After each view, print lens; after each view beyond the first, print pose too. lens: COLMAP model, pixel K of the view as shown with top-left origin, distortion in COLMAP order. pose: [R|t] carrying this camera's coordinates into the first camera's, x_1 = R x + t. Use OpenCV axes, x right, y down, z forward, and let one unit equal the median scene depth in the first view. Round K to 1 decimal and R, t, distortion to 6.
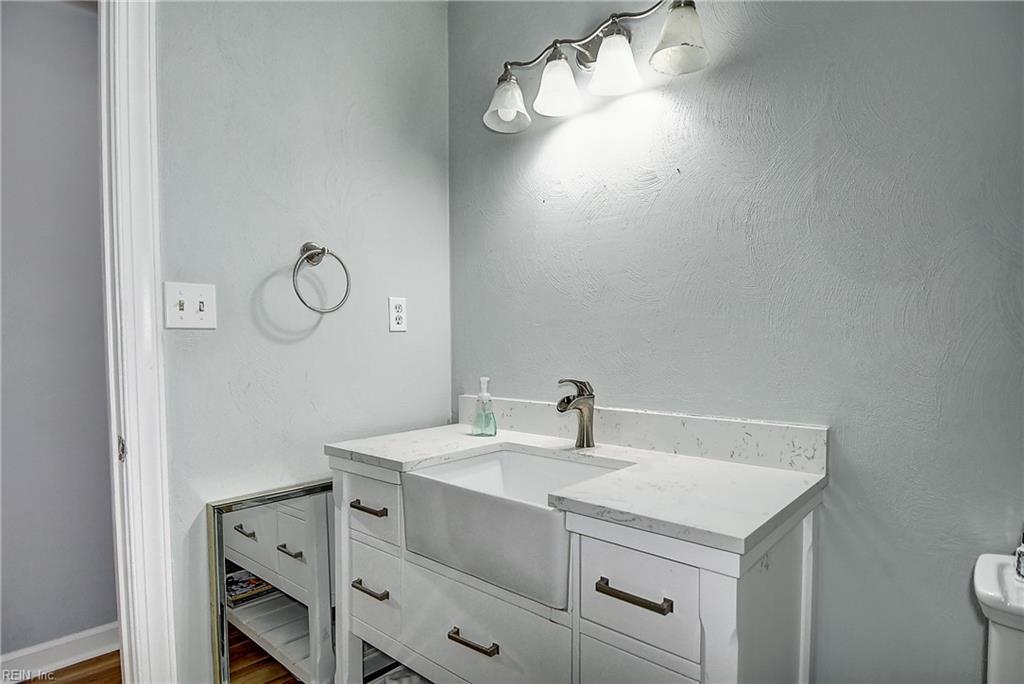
lens RADIAL K [[545.1, 0, 513.6], [0, 545.1, 362.4], [0, 0, 1]] dist [0.038806, 0.000136]
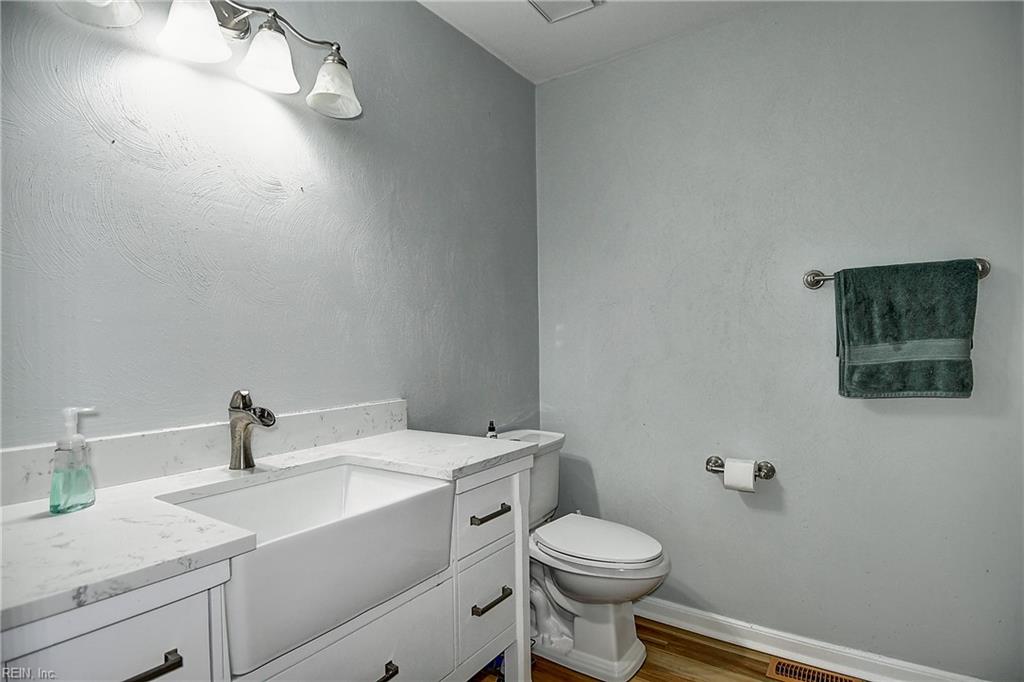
lens RADIAL K [[536.3, 0, 512.0], [0, 536.3, 341.0], [0, 0, 1]] dist [0.065458, -0.072884]
pose [[-0.114759, 0.006534, 0.993372, -0.821677], [0.047870, 0.998853, -0.001040, -0.025122], [-0.992239, 0.047434, -0.114940, 0.722457]]
